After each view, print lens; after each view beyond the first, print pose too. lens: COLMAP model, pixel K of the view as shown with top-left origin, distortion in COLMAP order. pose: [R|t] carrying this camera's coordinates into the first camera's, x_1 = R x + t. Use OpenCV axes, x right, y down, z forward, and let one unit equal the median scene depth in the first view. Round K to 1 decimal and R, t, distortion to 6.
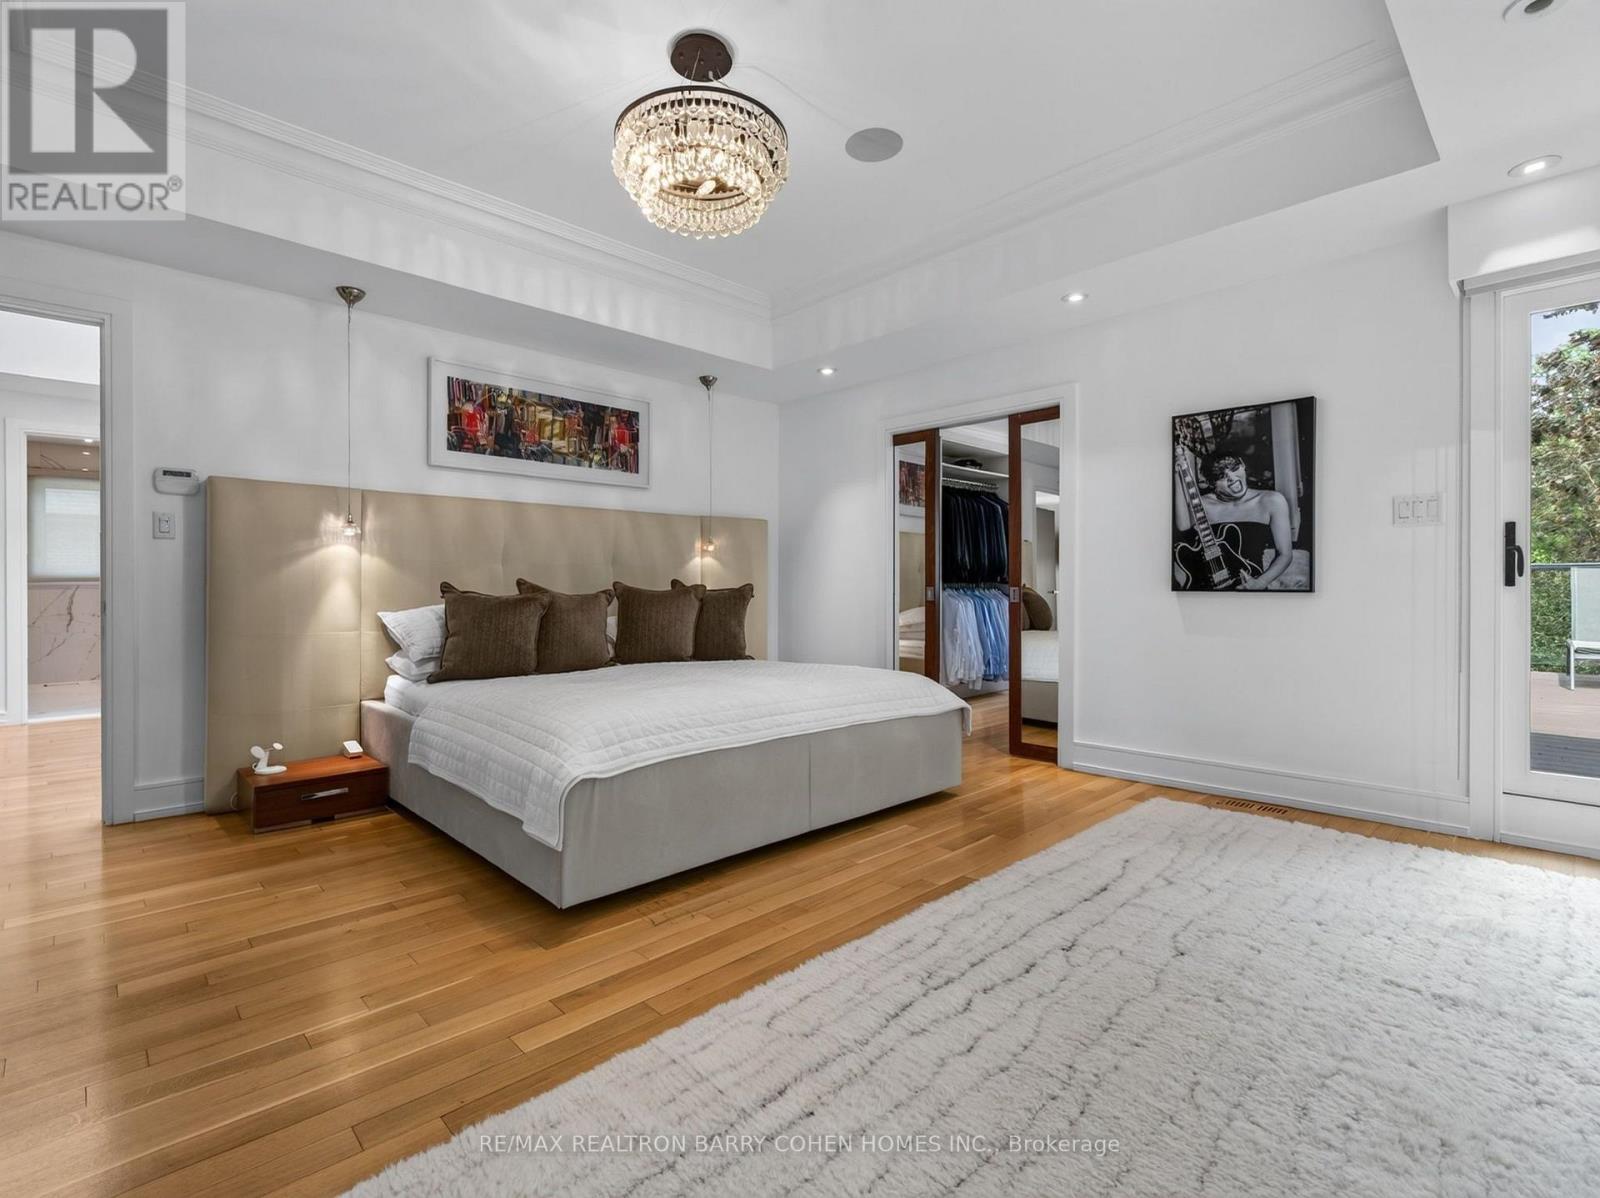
lens RADIAL K [[757.4, 0, 791.0], [0, 757.4, 587.3], [0, 0, 1]] dist [0.004423, -0.000077]
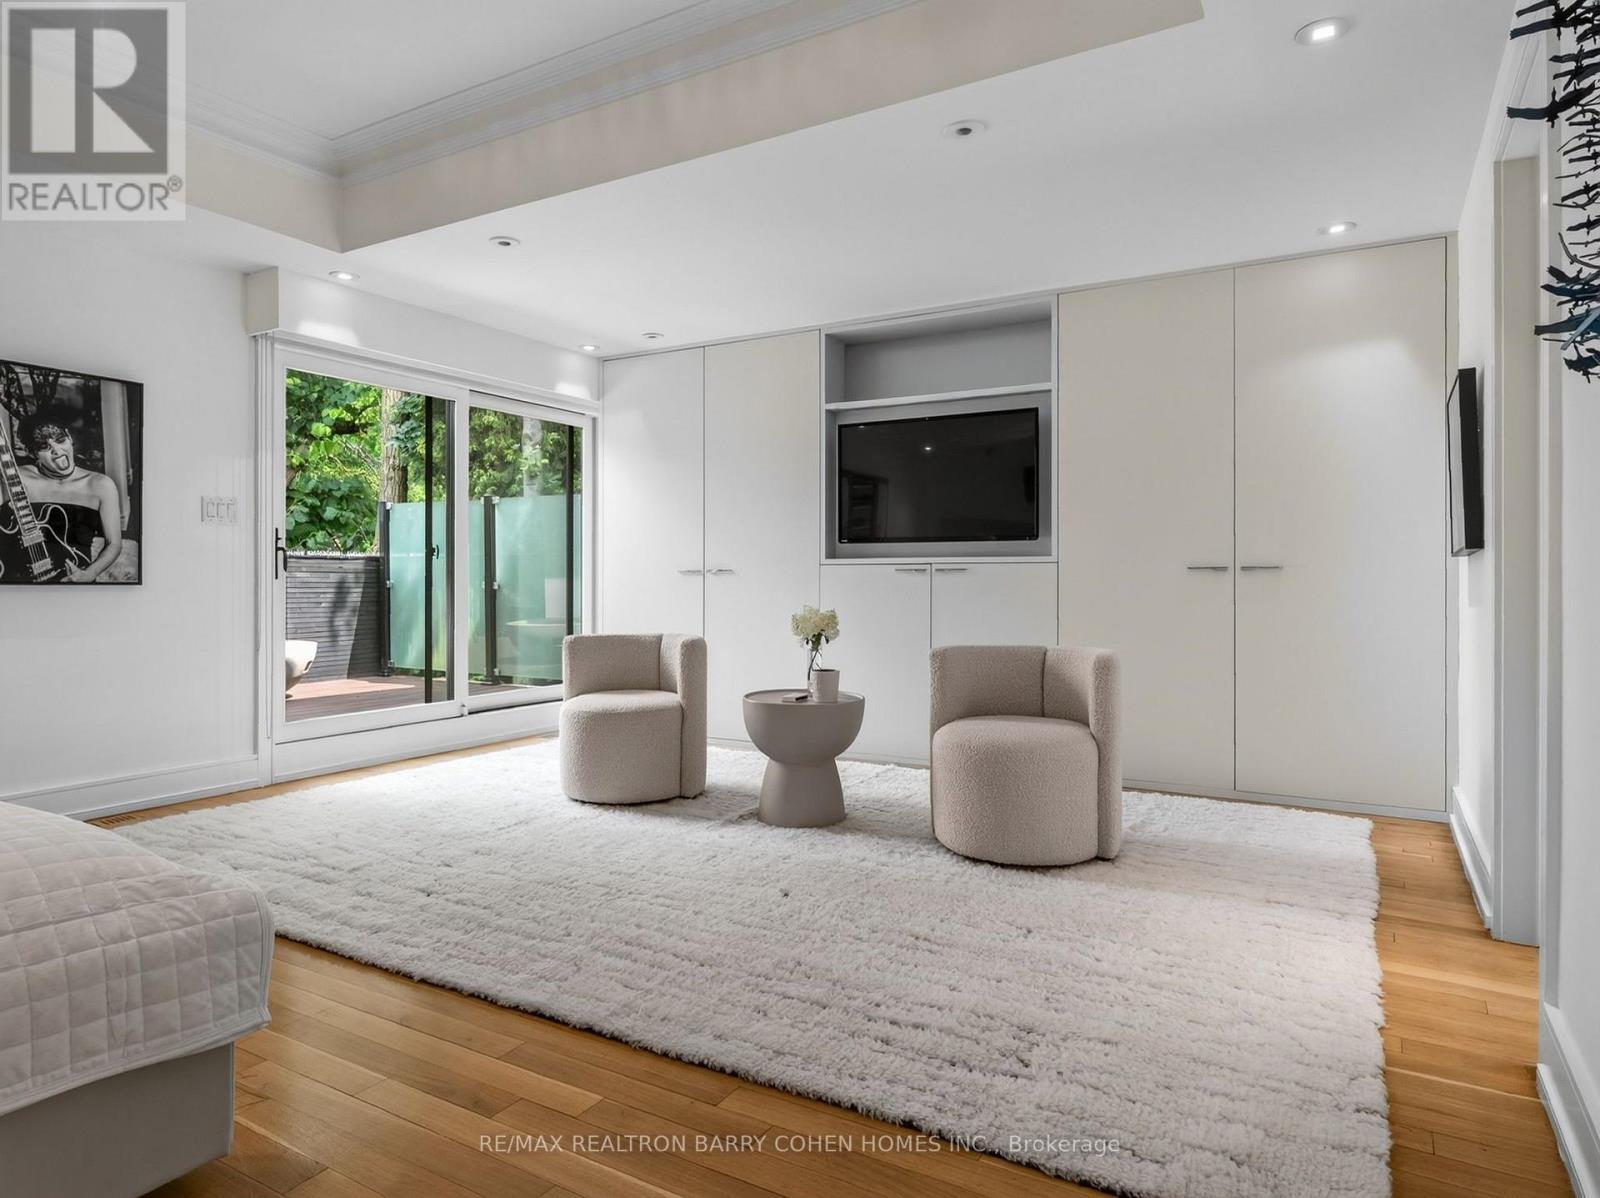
lens RADIAL K [[953.7, 0, 792.4], [0, 953.7, 595.8], [0, 0, 1]] dist [-0.009164, -0.002232]
pose [[-0.262488, -0.012095, 0.964860, -0.674831], [0.007380, 0.999867, 0.014541, 0.008738], [-0.964907, 0.010938, -0.262363, 0.496769]]
